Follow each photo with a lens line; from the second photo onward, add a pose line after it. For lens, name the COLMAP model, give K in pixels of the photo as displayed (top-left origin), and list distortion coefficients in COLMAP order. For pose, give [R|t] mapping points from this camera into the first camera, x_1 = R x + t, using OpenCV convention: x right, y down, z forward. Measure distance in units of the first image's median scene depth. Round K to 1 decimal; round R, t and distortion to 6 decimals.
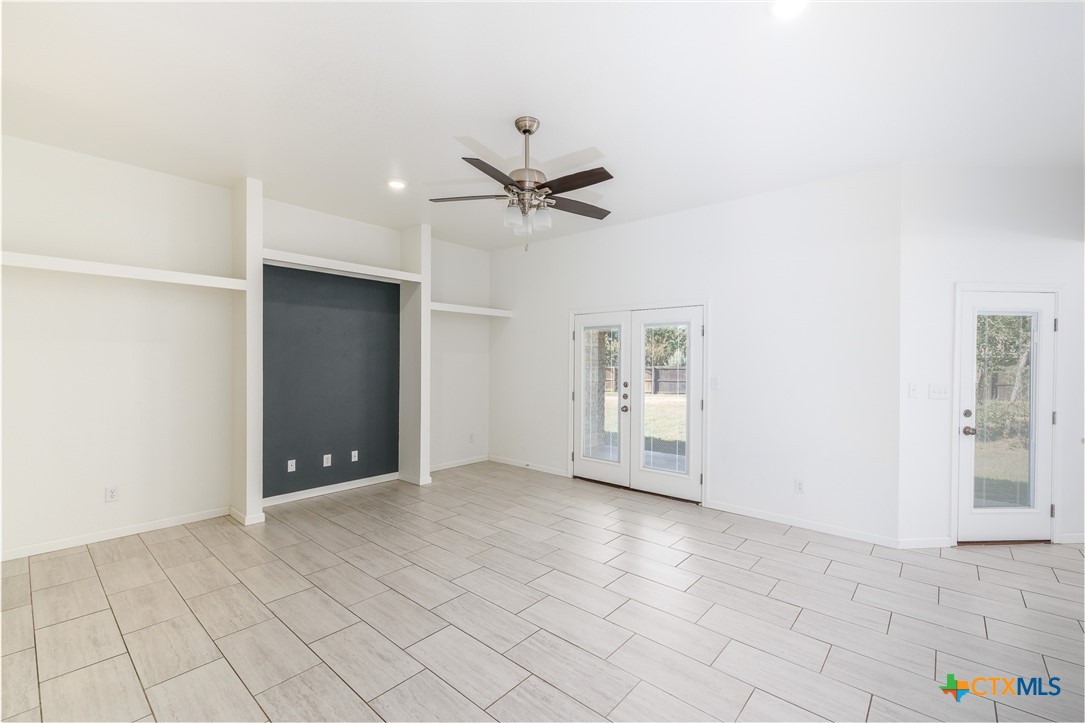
lens RADIAL K [[468.4, 0, 539.5], [0, 468.4, 363.0], [0, 0, 1]] dist [0.000557, -0.000002]
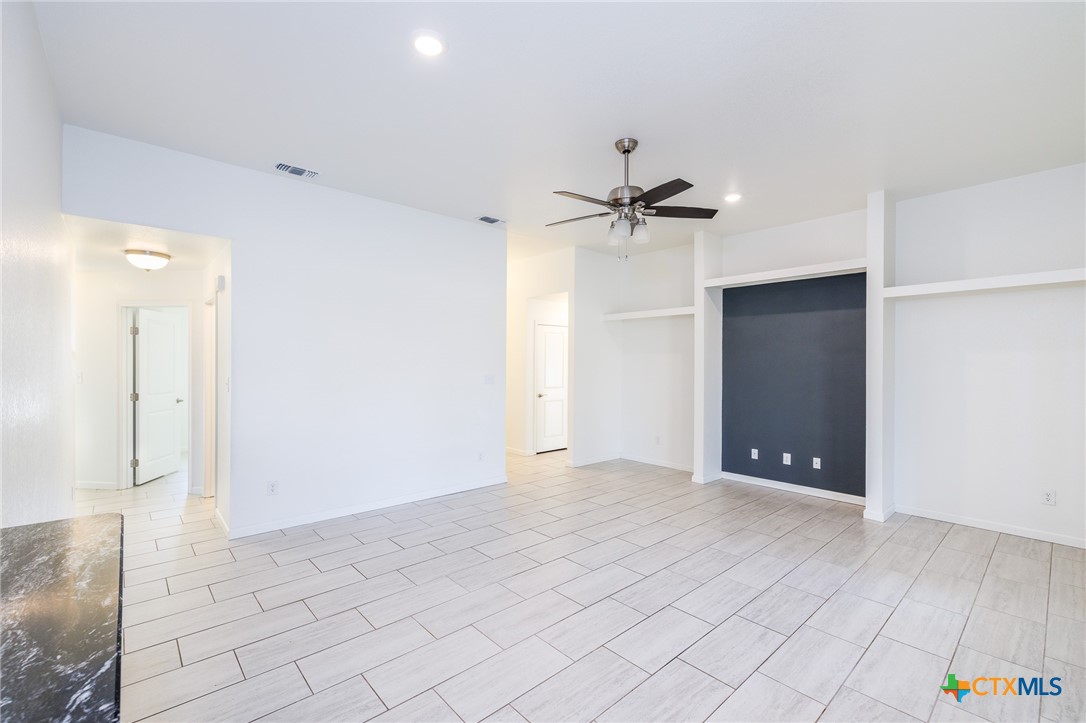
lens RADIAL K [[468.8, 0, 540.0], [0, 468.8, 363.0], [0, 0, 1]] dist [0.000557, -0.000002]
pose [[-0.119929, -0.005433, -0.992768, 0.676461], [-0.011275, 0.999928, -0.004110, 0.003388], [0.992719, 0.010700, -0.119981, 0.589551]]
